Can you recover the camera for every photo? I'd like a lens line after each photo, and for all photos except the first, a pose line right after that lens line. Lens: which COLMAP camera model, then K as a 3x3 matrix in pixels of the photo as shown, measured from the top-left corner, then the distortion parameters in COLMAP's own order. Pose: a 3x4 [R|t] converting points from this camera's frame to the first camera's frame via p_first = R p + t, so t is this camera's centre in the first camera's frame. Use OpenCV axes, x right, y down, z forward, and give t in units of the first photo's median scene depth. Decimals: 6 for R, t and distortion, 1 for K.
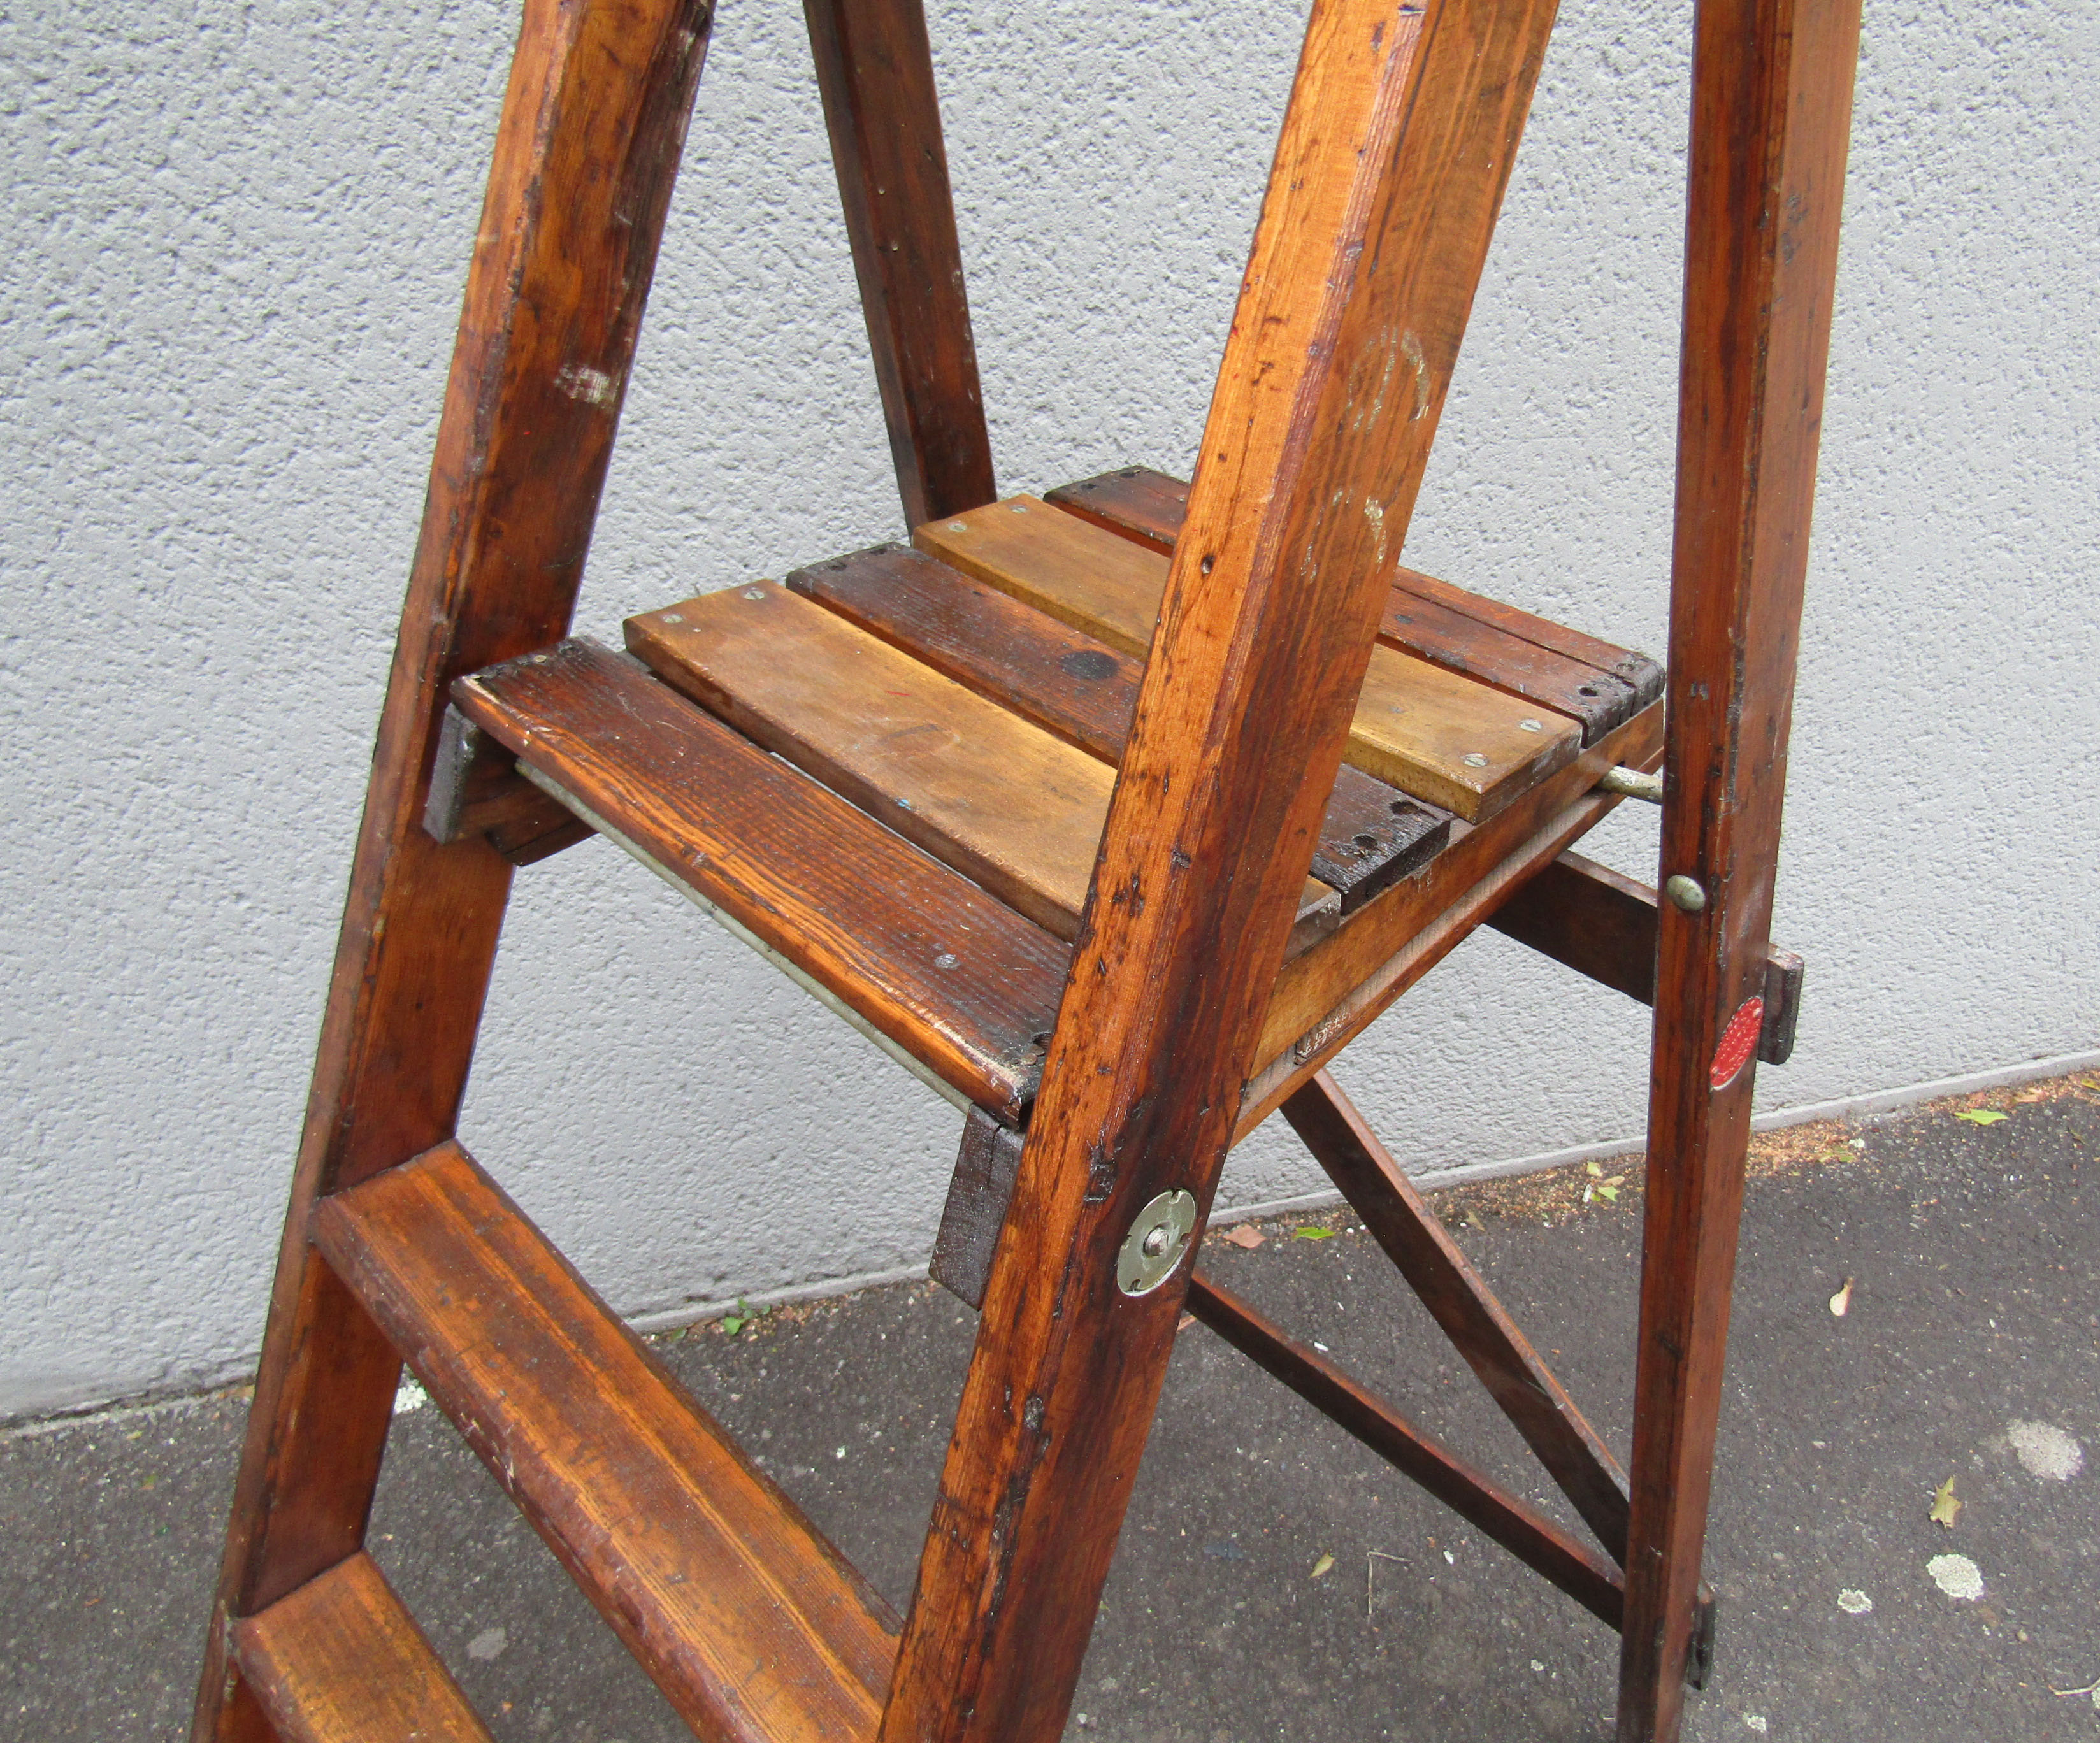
lens RADIAL K [[1623.4, 0, 1151.6], [0, 1623.4, 877.1], [0, 0, 1]] dist [-0.019507, 0.003238]
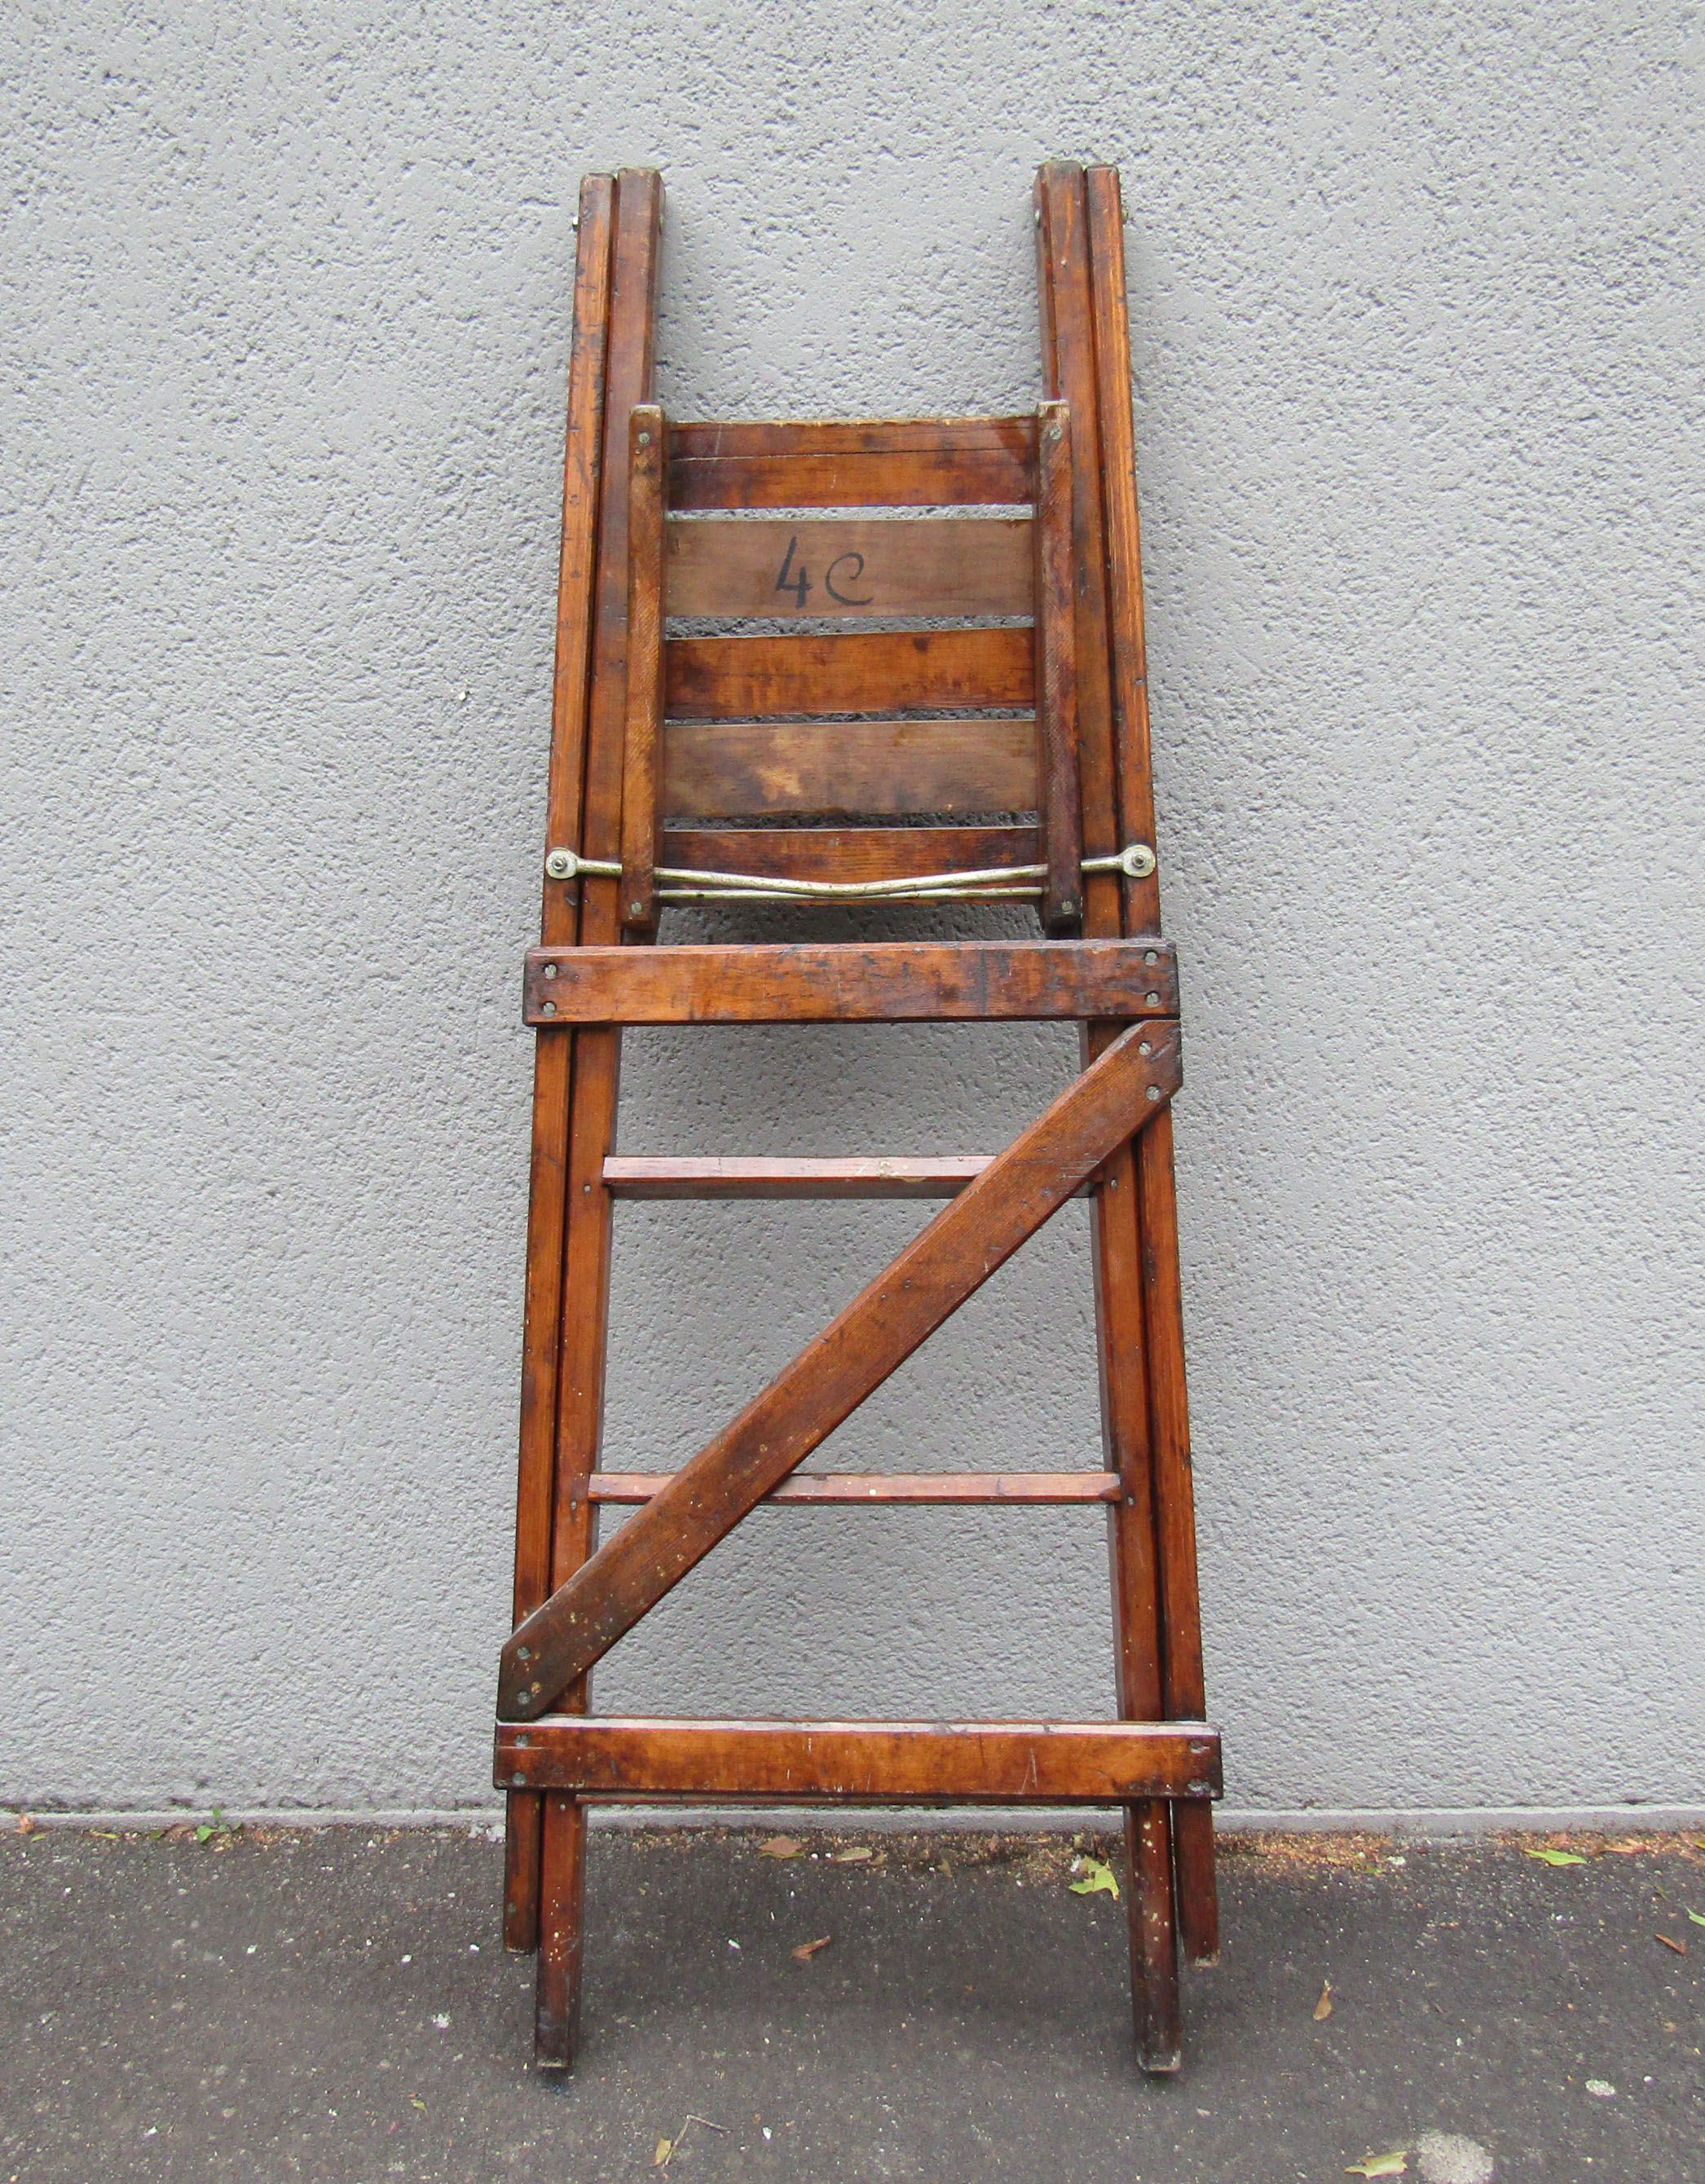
lens RADIAL K [[2064.5, 0, 758.8], [0, 2064.5, 1080.6], [0, 0, 1]] dist [-0.023676, 0.008637]
pose [[0.965914, 0.056859, -0.252541, 0.434838], [-0.137974, 0.938535, -0.316410, 0.204177], [0.219028, 0.340469, 0.914389, -0.343516]]
